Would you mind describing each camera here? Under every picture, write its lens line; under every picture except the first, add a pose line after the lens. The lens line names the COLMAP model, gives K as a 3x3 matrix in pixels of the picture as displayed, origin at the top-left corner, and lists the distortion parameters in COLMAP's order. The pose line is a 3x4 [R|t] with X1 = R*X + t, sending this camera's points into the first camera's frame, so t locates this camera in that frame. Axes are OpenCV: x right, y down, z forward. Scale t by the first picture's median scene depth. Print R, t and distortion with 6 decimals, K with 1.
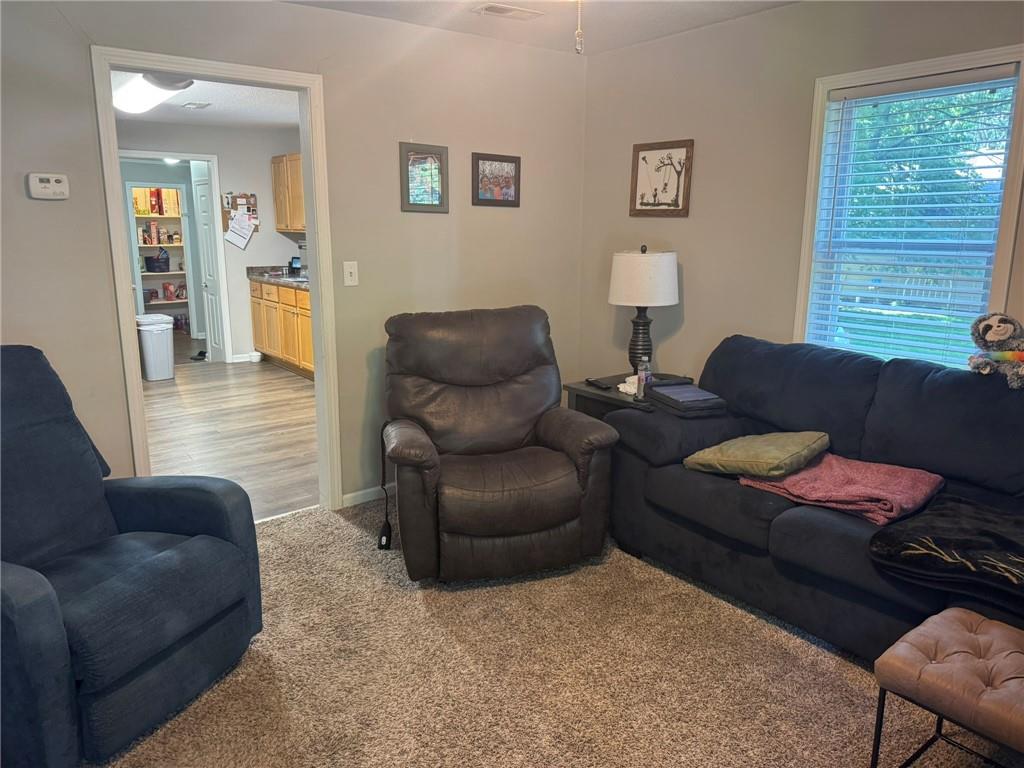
lens RADIAL K [[710.8, 0, 510.0], [0, 710.8, 383.2], [0, 0, 1]] dist [0.011930, -0.012321]
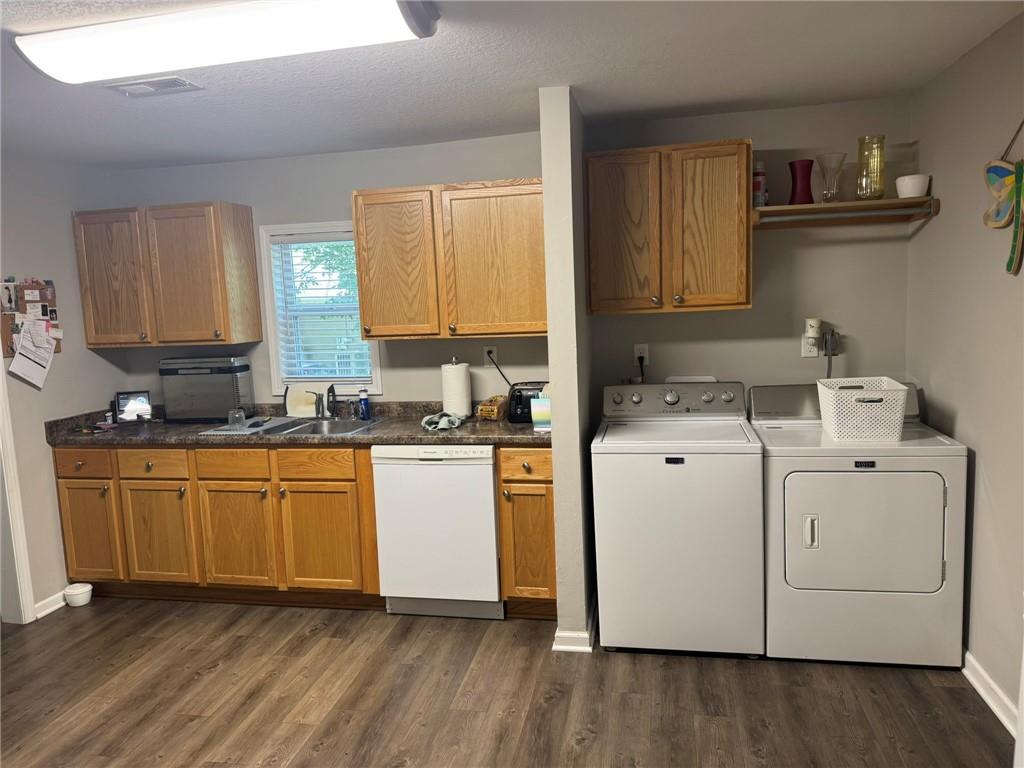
lens RADIAL K [[710.8, 0, 508.8], [0, 710.8, 386.6], [0, 0, 1]] dist [0.011930, -0.012321]
pose [[0.755685, -0.107161, 0.646109, -0.389698], [0.175375, 0.983606, -0.041980, -0.094987], [-0.631018, 0.145035, 0.762090, 0.351146]]
